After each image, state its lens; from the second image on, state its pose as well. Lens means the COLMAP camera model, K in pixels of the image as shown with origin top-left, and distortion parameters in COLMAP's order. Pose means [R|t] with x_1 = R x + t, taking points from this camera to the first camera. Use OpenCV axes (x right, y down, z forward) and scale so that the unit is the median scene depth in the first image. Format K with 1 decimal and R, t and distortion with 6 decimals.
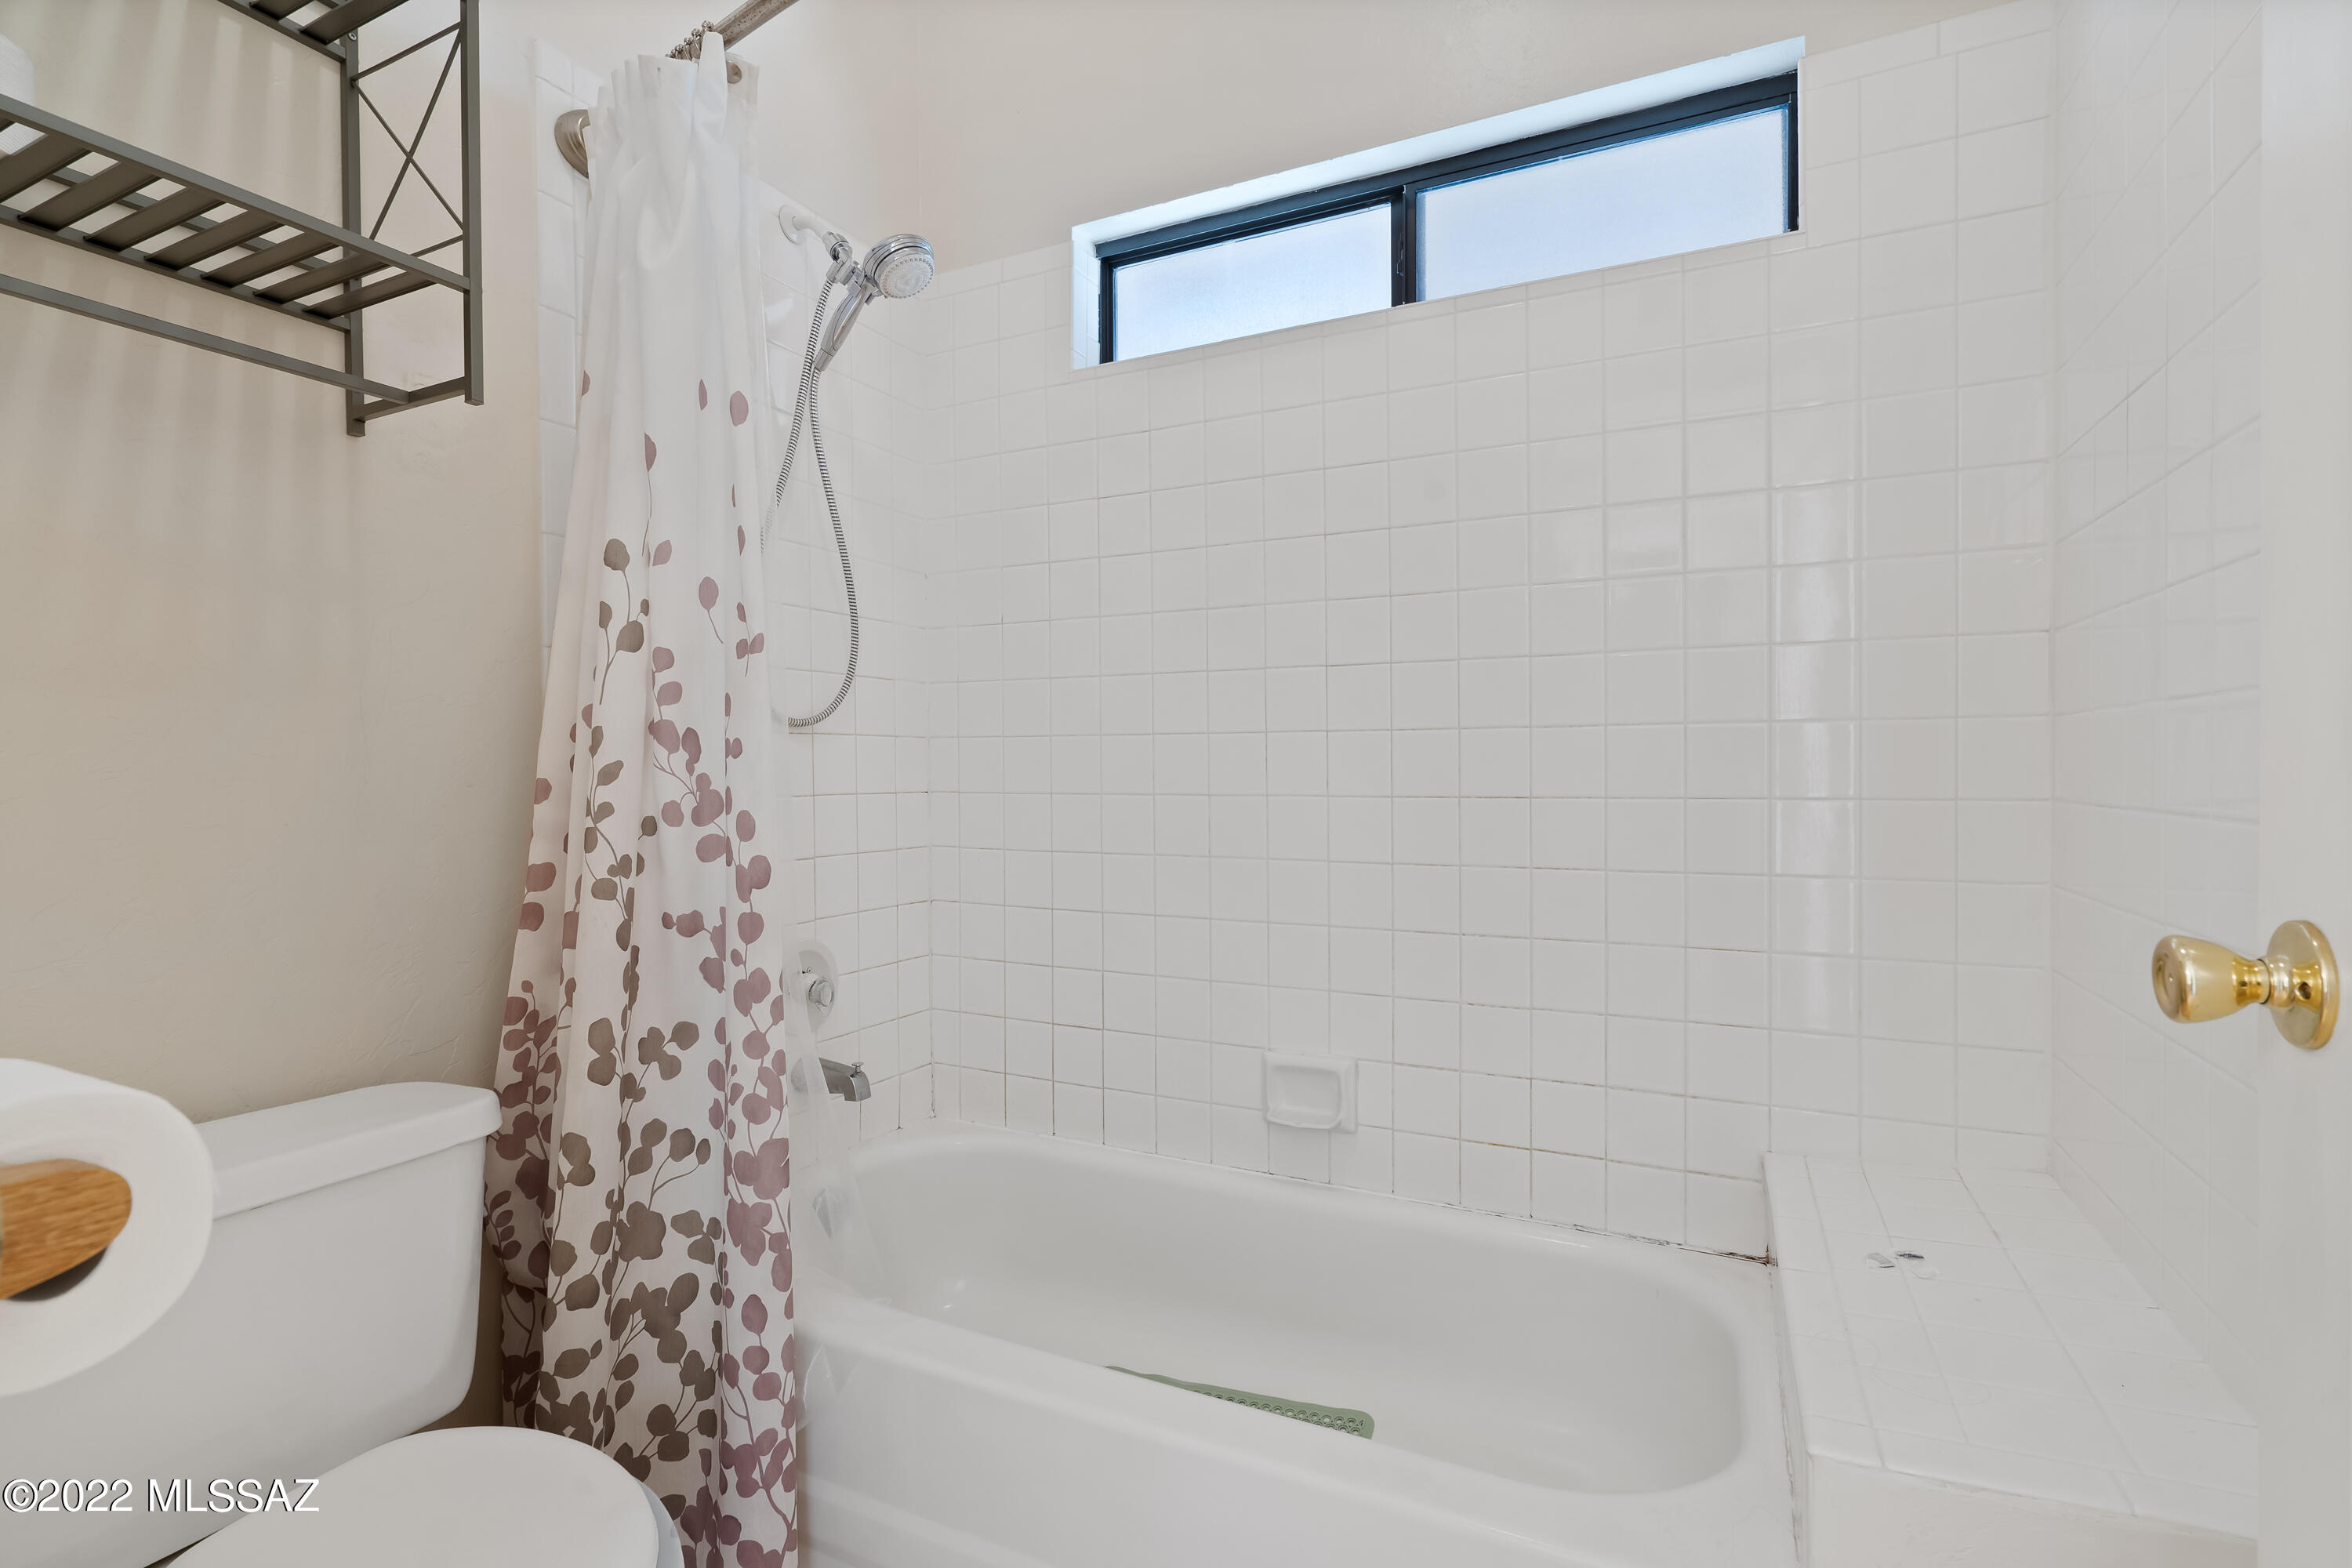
lens RADIAL K [[1092.4, 0, 1177.7], [0, 1092.4, 781.0], [0, 0, 1]] dist [-0.000492, 0.000126]
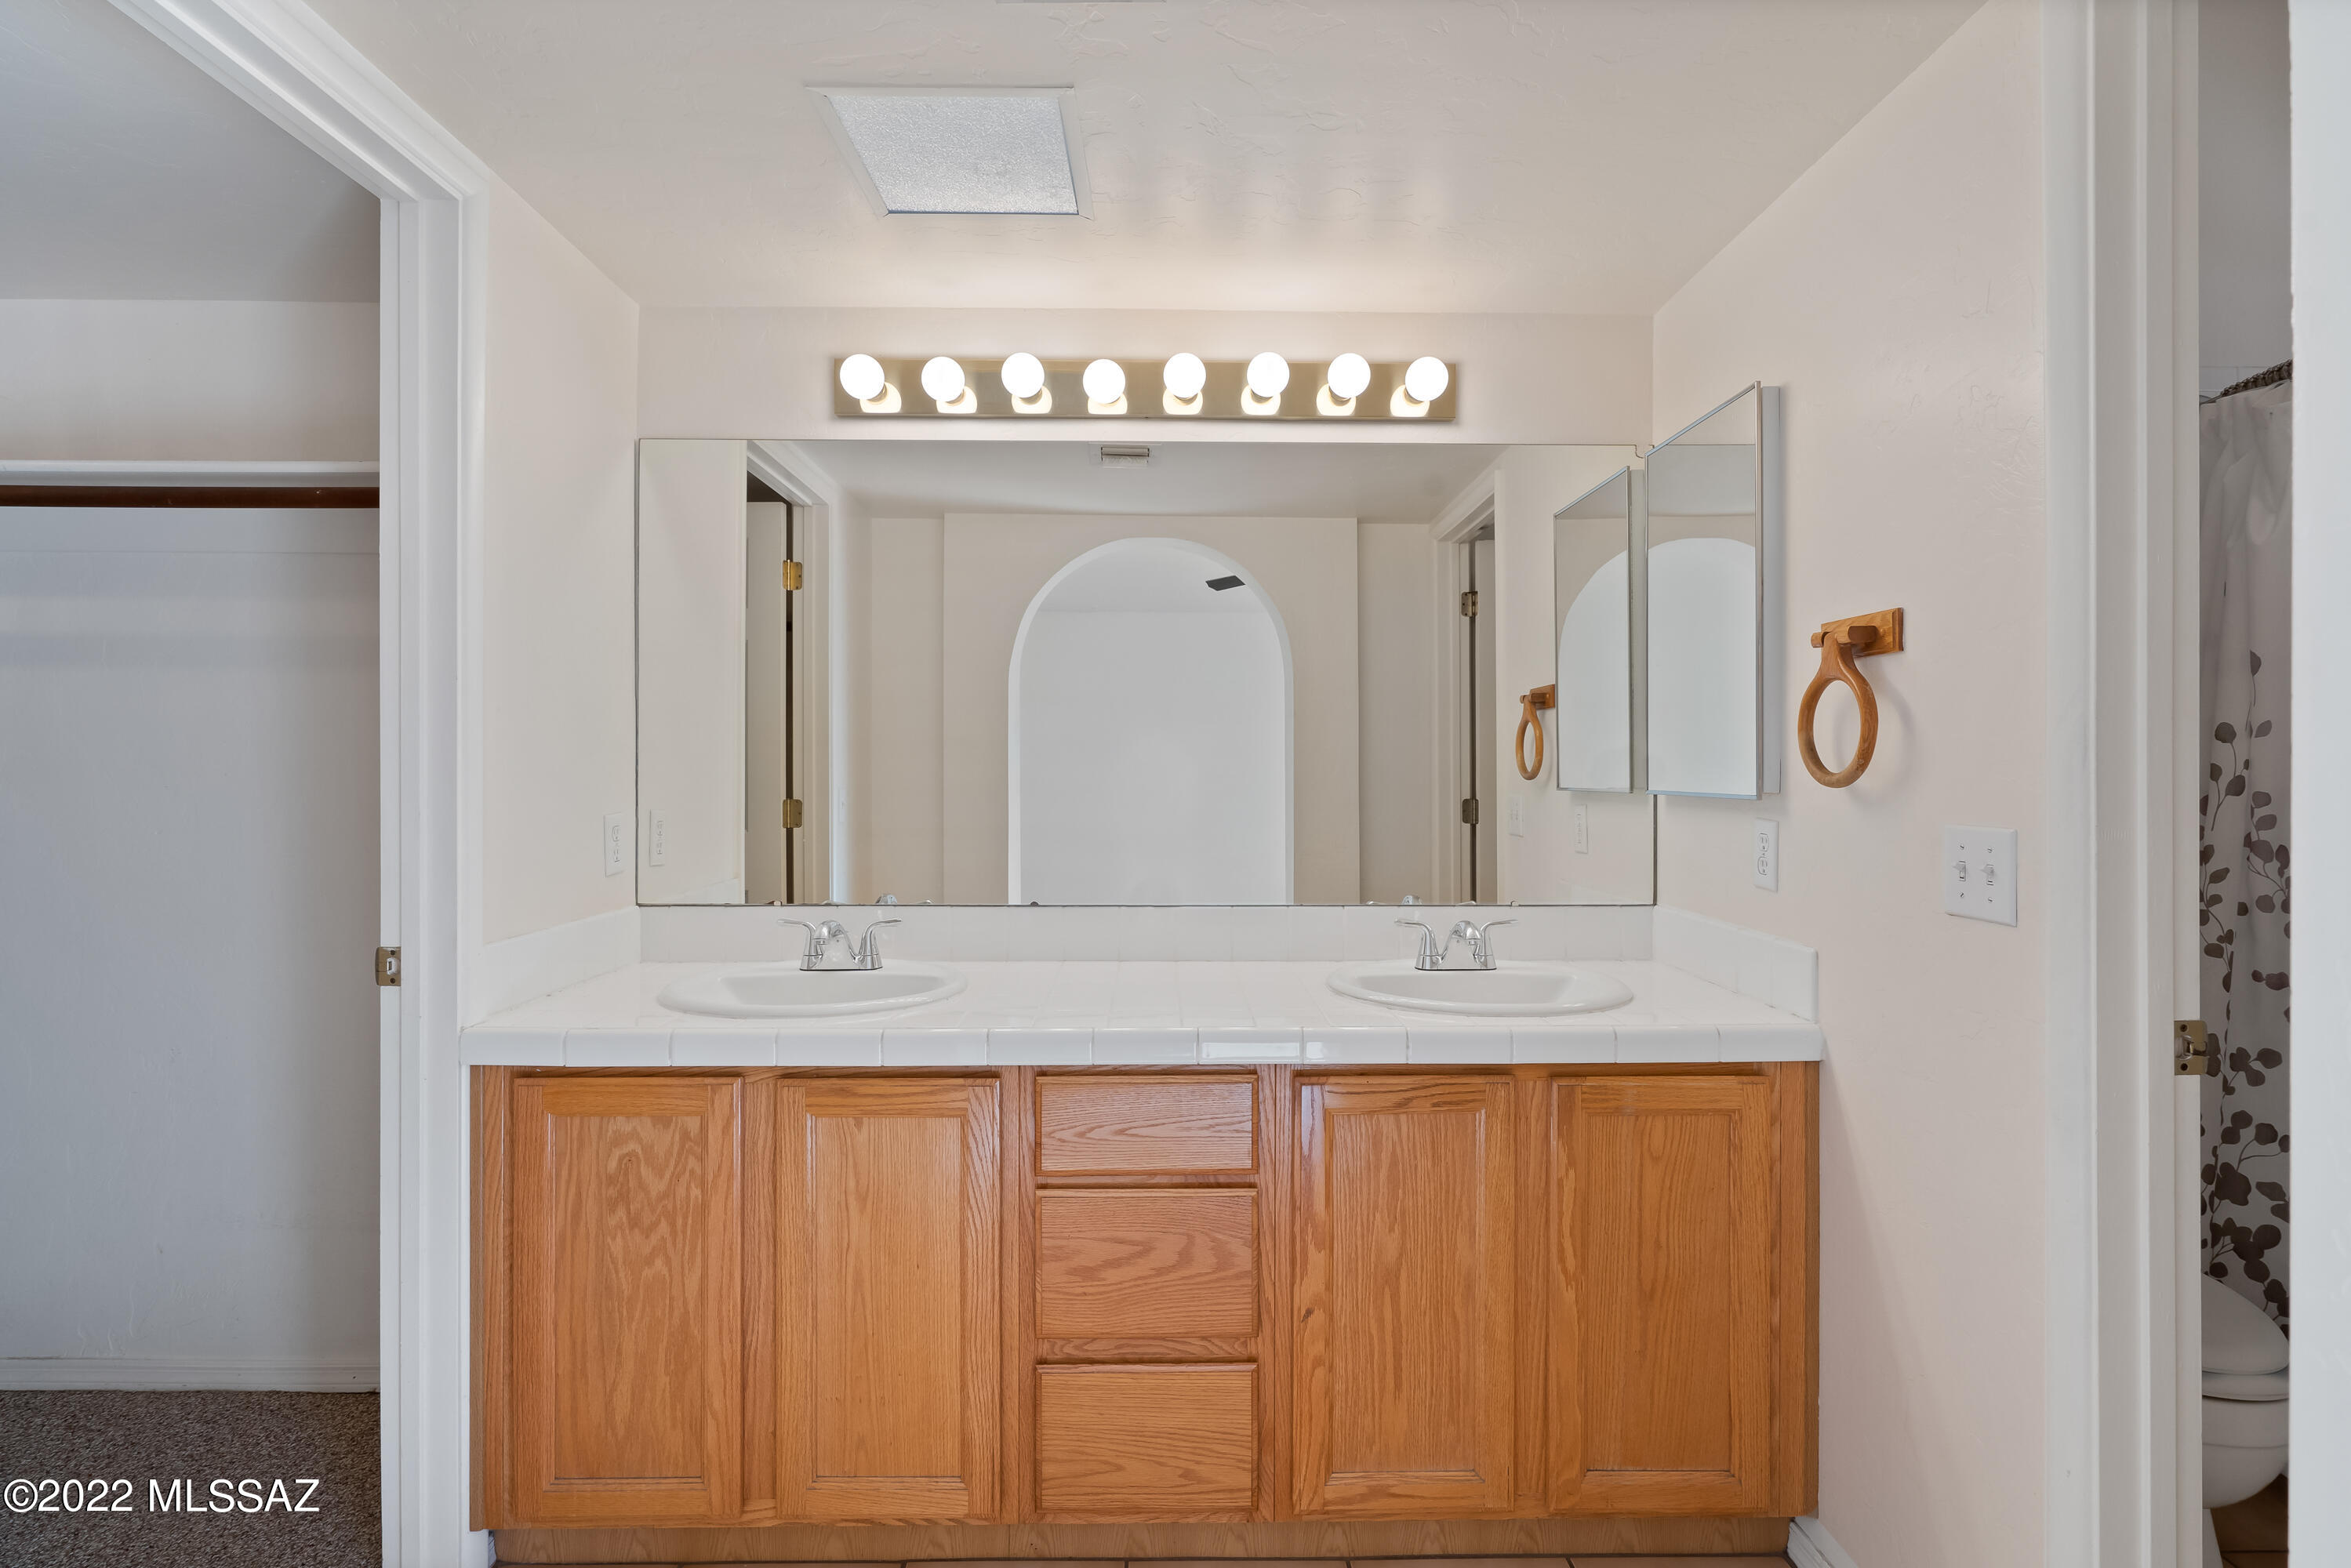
lens RADIAL K [[1091.8, 0, 1182.6], [0, 1091.8, 780.1], [0, 0, 1]] dist [-0.000492, 0.000126]
pose [[0.446986, 0.009978, -0.894485, 0.191215], [-0.012583, 0.999909, 0.004866, -0.123291], [0.894452, 0.009081, 0.447071, -0.940052]]
